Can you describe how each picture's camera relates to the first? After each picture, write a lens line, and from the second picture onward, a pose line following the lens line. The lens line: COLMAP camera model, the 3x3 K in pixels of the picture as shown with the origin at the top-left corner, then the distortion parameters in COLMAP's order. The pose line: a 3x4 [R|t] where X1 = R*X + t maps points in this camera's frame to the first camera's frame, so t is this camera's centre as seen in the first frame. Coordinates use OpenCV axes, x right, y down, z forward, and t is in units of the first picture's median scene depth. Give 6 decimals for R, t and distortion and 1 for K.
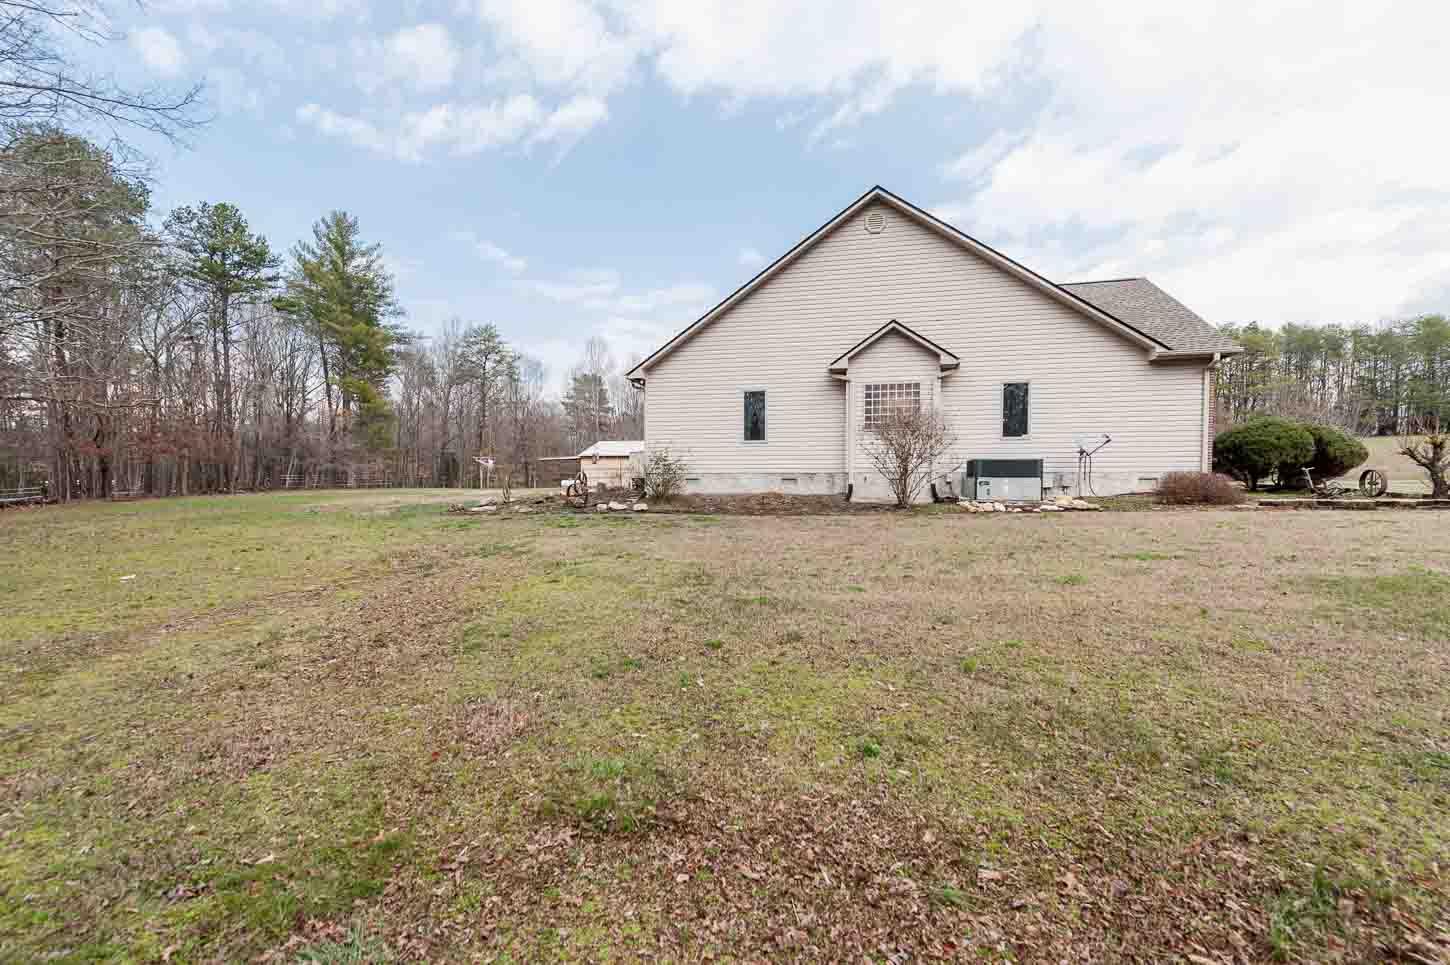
lens RADIAL K [[577.0, 0, 700.2], [0, 577.0, 497.6], [0, 0, 1]] dist [0.000900, 0.000054]
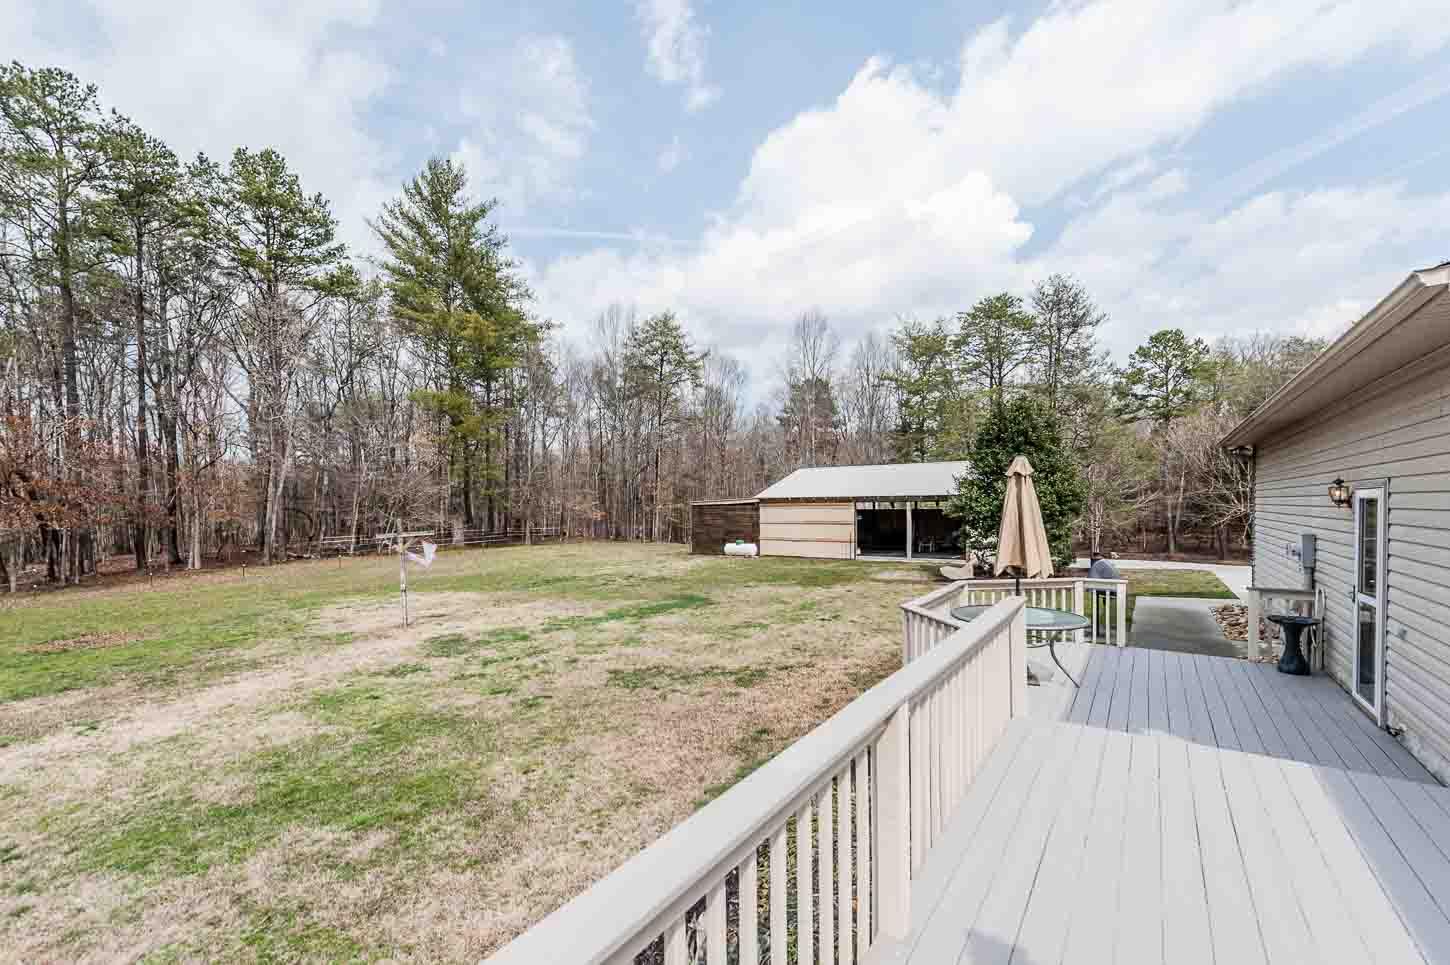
lens RADIAL K [[577.0, 0, 700.2], [0, 577.0, 497.6], [0, 0, 1]] dist [0.000900, 0.000054]
pose [[0.914914, -0.004820, -0.403621, -0.041828], [-0.011751, 0.999187, -0.038567, -0.050696], [0.403479, 0.040028, 0.914113, 0.481106]]
